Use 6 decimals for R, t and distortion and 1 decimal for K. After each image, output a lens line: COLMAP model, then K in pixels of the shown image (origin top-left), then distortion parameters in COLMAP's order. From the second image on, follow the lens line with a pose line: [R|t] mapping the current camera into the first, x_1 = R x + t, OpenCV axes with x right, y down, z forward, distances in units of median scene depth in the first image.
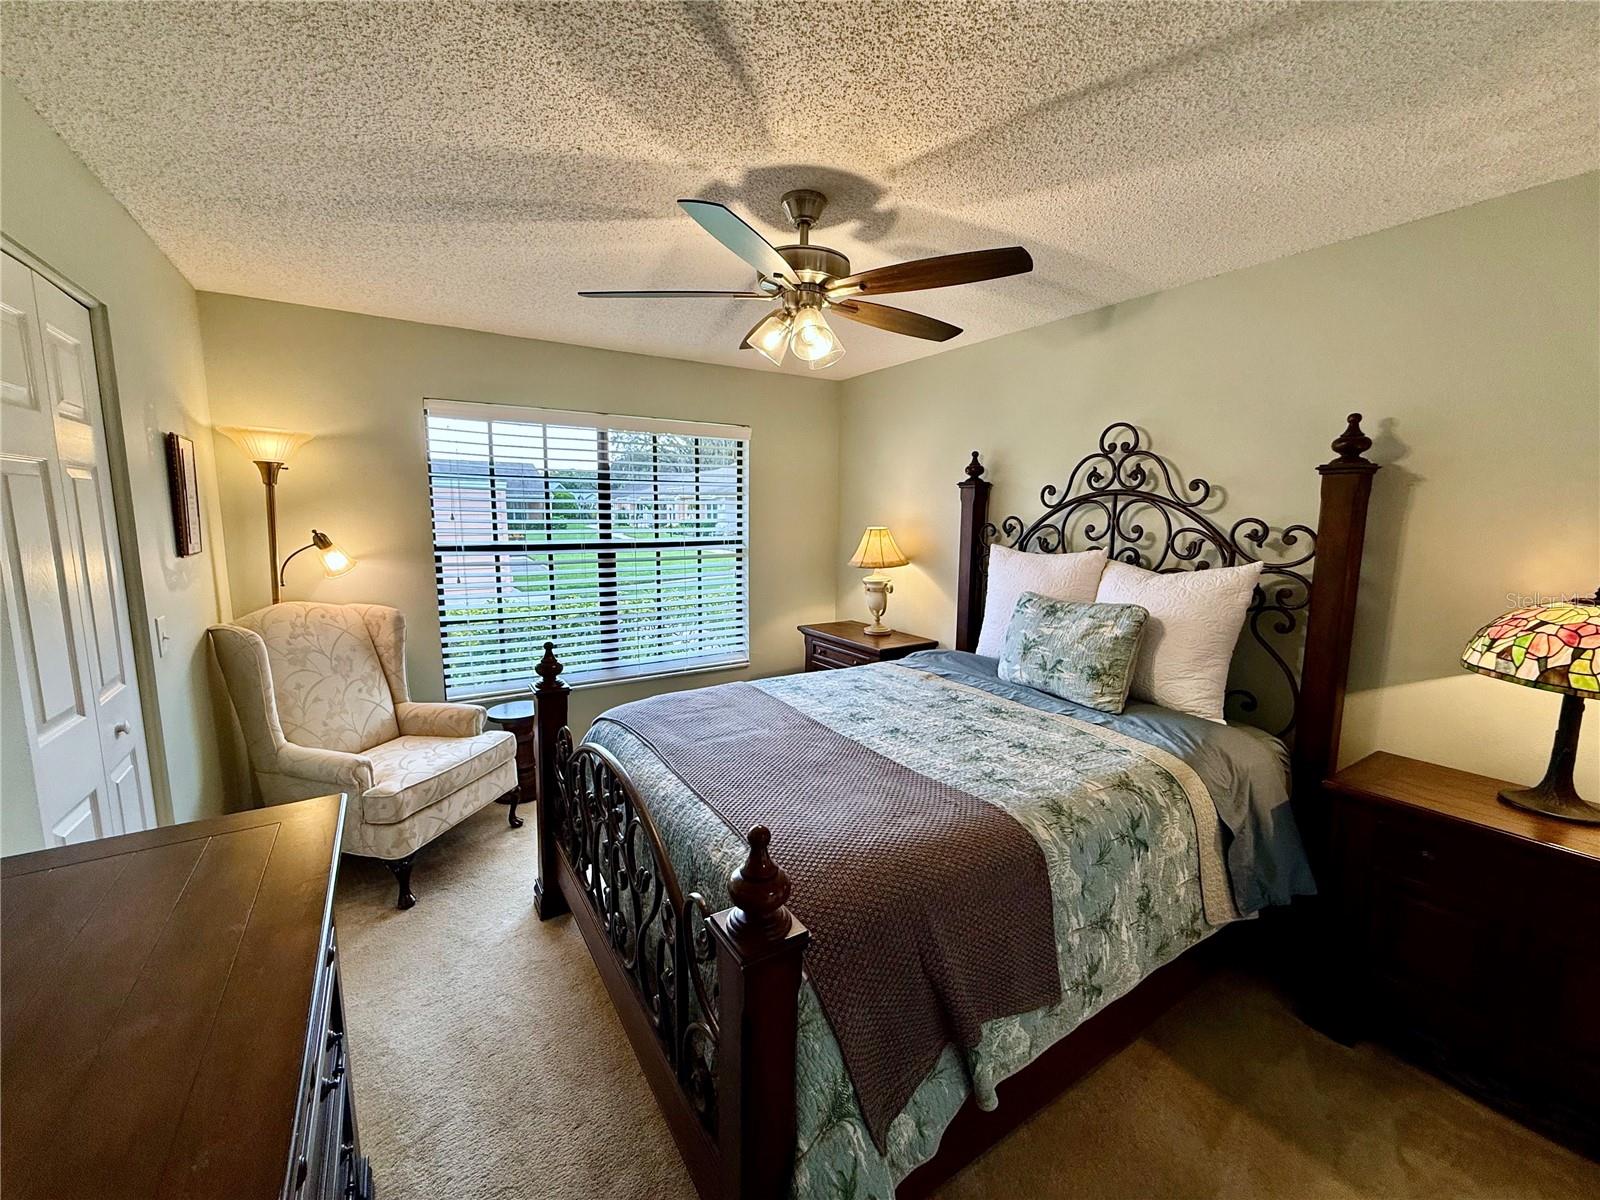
lens RADIAL K [[640.6, 0, 797.5], [0, 640.6, 596.0], [0, 0, 1]] dist [-0.001226, -0.000266]
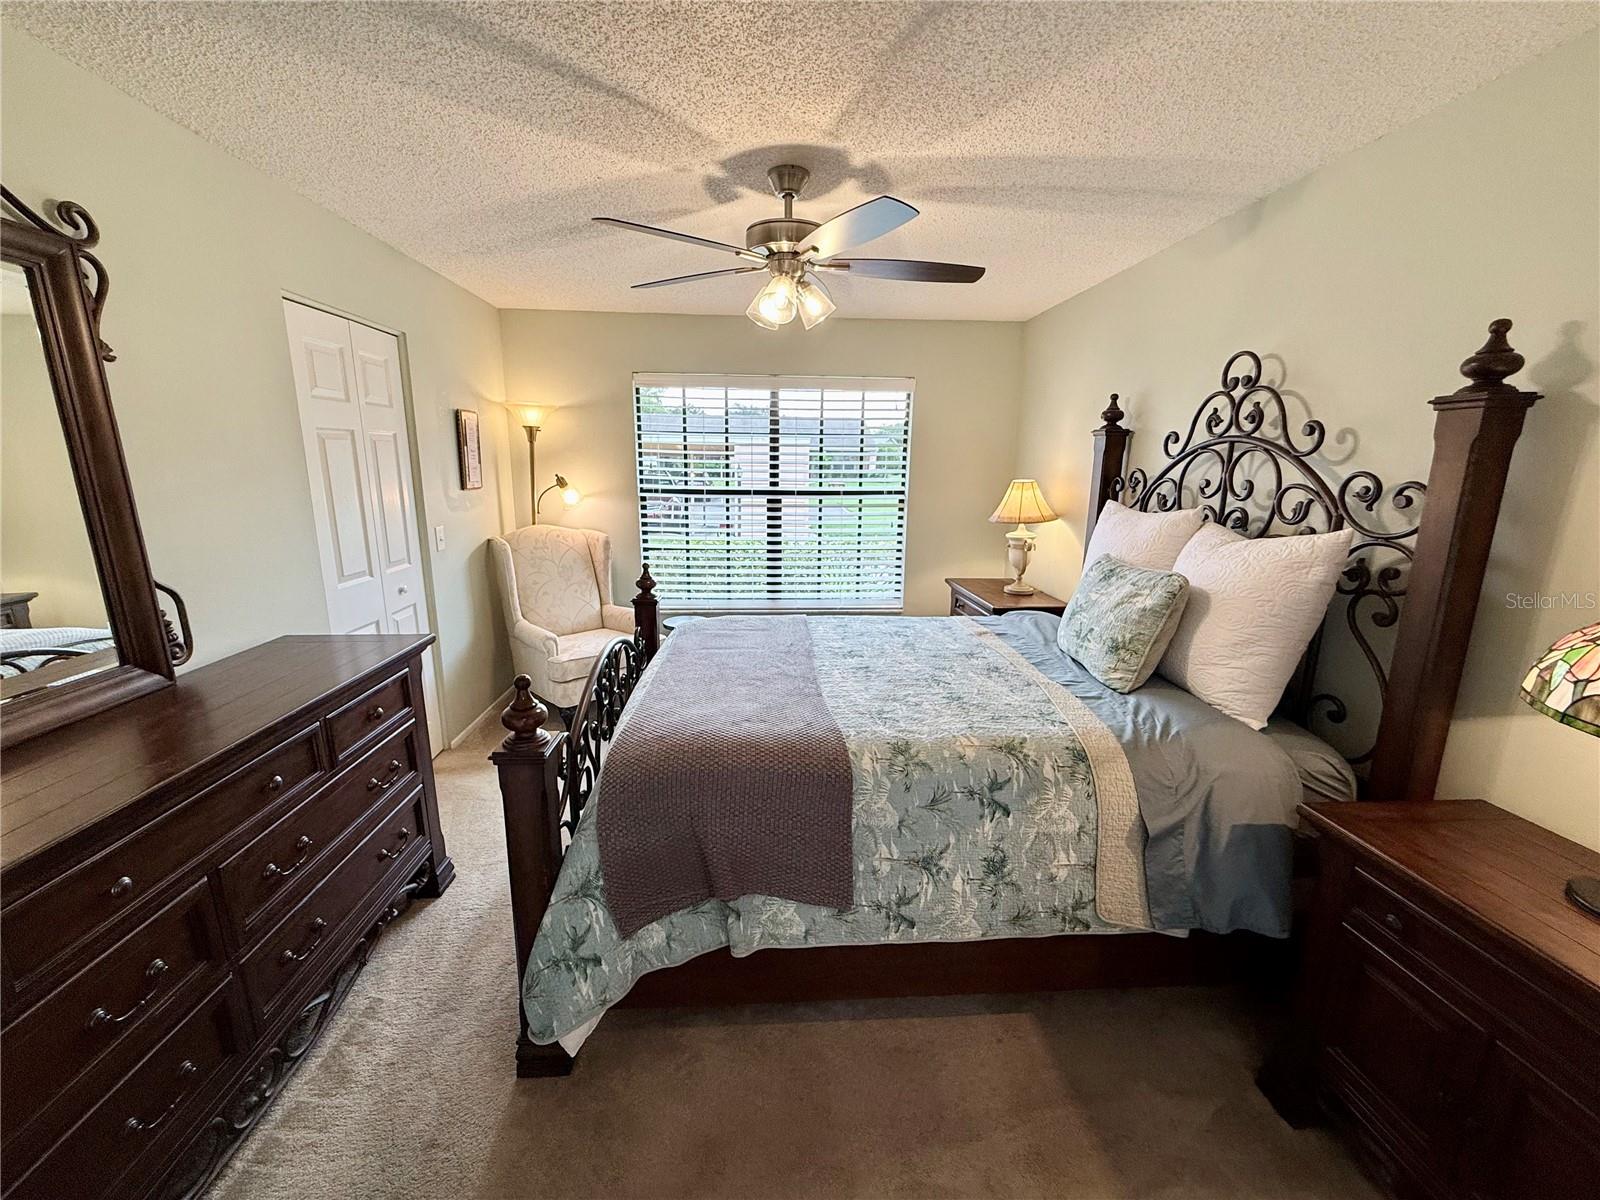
lens RADIAL K [[640.6, 0, 795.3], [0, 640.6, 596.0], [0, 0, 1]] dist [-0.001226, -0.000266]
pose [[0.874347, 0.101728, -0.474519, 0.486310], [-0.067315, 0.993754, 0.089007, 0.002324], [0.480610, -0.045880, 0.875733, 0.009235]]
